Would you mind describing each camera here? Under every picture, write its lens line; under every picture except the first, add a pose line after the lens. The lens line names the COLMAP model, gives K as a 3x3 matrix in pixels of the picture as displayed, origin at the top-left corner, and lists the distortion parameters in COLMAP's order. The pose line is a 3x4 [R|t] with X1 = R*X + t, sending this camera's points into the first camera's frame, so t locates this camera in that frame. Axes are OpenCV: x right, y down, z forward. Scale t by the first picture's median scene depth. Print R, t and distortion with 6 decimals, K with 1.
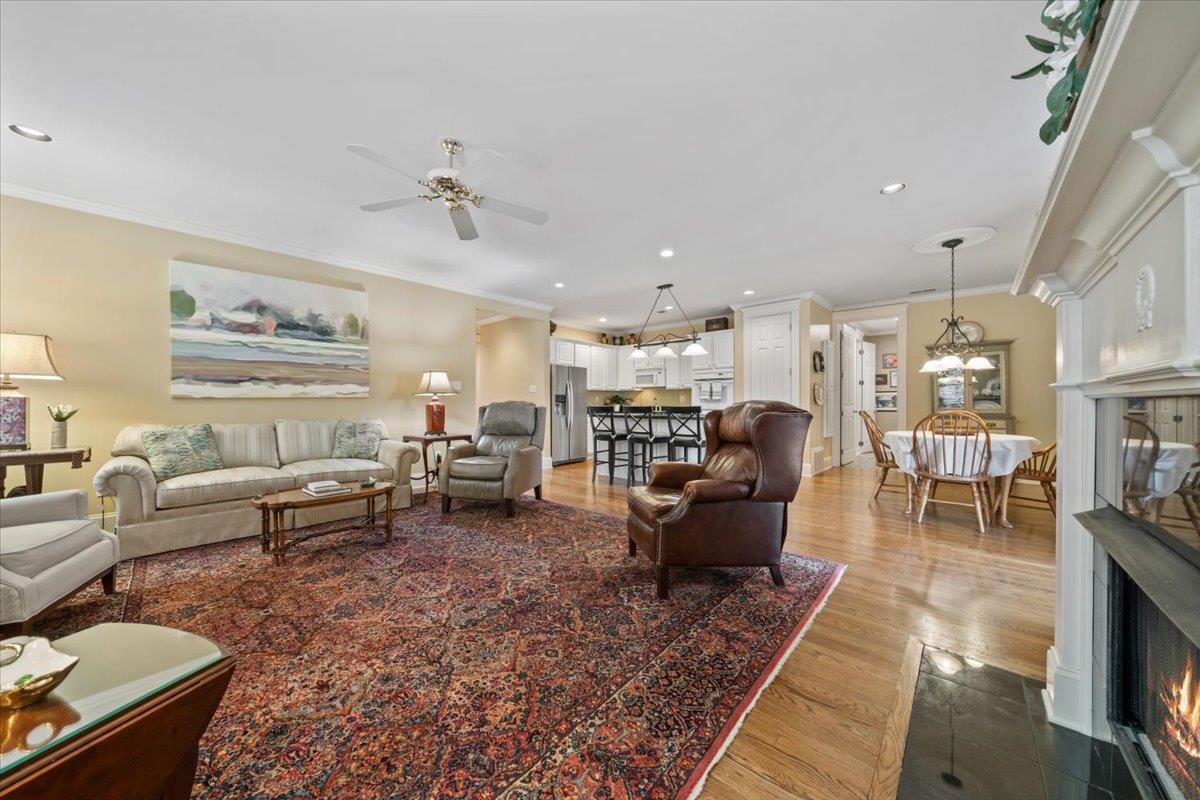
lens RADIAL K [[402.5, 0, 591.7], [0, 402.5, 401.5], [0, 0, 1]] dist [-0.000921, -0.000008]
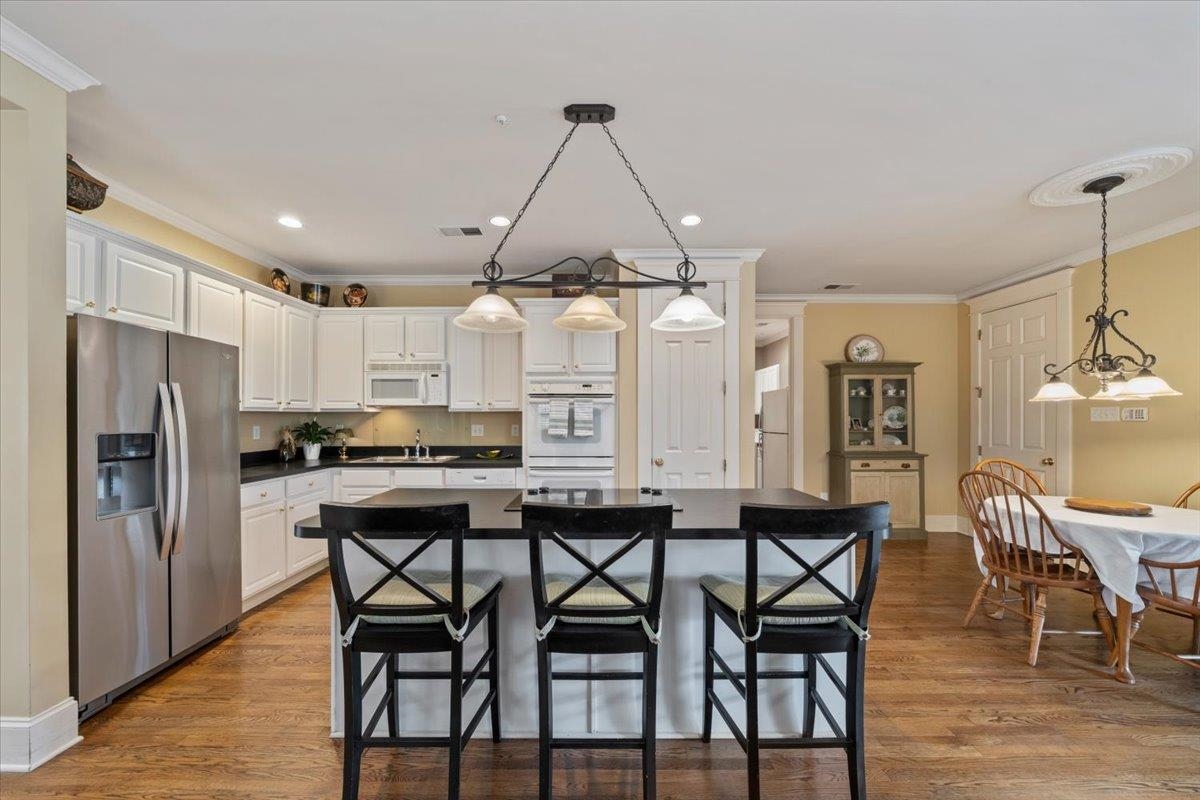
lens RADIAL K [[448.7, 0, 596.9], [0, 448.7, 416.0], [0, 0, 1]] dist [0.000037, 0.000188]
pose [[0.733972, 0.001802, 0.679178, -0.049843], [-0.003958, 0.999991, 0.001624, -0.029757], [-0.679169, -0.003880, 0.733972, 0.562657]]
